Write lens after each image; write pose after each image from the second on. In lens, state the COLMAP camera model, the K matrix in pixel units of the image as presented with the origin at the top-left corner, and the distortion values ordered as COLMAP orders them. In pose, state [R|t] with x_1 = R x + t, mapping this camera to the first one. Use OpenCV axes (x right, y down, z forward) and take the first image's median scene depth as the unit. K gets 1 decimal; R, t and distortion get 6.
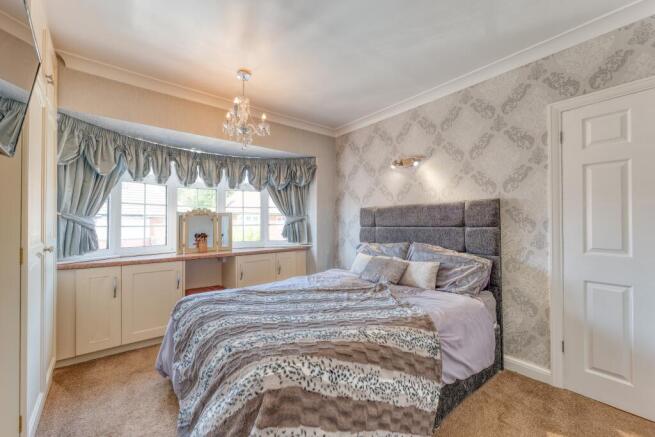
lens RADIAL K [[273.6, 0, 327.5], [0, 273.6, 218.5], [0, 0, 1]] dist [-0.000944, -0.000171]
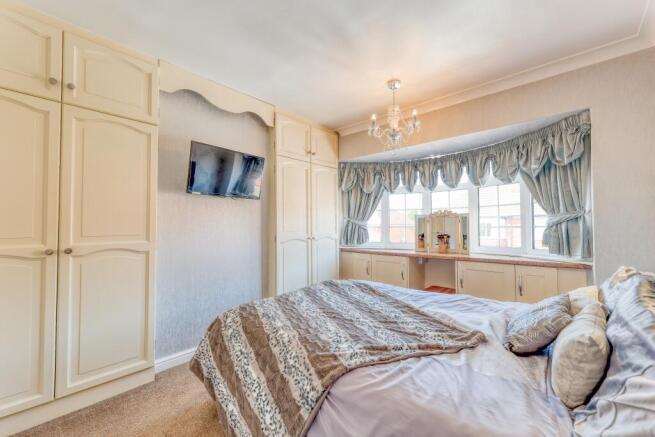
lens RADIAL K [[273.6, 0, 327.5], [0, 273.6, 218.5], [0, 0, 1]] dist [-0.000944, -0.000171]
pose [[0.142444, -0.021831, -0.989562, 0.513865], [0.023473, 0.999550, -0.018673, 0.003411], [0.989525, -0.020568, 0.142892, 0.437329]]
